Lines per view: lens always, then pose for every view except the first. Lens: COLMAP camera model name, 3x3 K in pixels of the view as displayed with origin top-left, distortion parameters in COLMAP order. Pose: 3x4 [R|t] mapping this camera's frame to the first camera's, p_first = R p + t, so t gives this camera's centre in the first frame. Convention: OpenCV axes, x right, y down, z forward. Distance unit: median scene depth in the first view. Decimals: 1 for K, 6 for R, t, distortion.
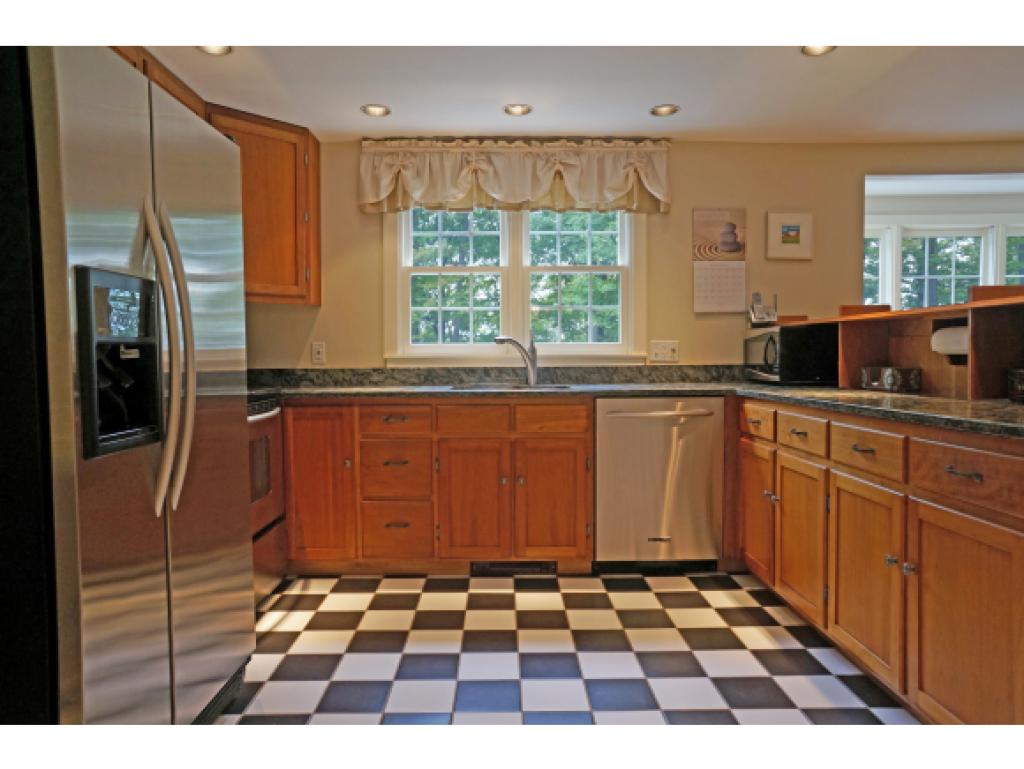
lens RADIAL K [[694.8, 0, 512.0], [0, 694.8, 384.5], [0, 0, 1]] dist [0.001560, 0.000405]
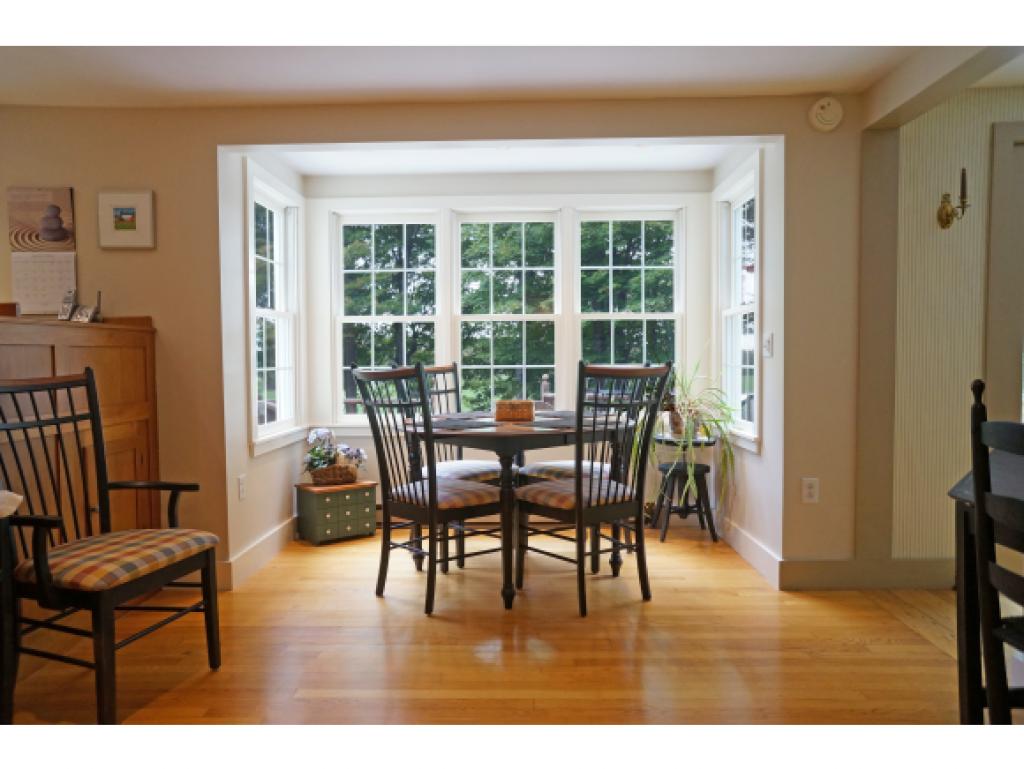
lens RADIAL K [[694.8, 0, 512.0], [0, 694.8, 384.5], [0, 0, 1]] dist [0.001560, 0.000405]
pose [[0.999378, -0.002300, -0.035191, 0.885703], [0.002646, 0.999949, 0.009771, -0.026523], [0.035167, -0.009858, 0.999333, 0.192809]]
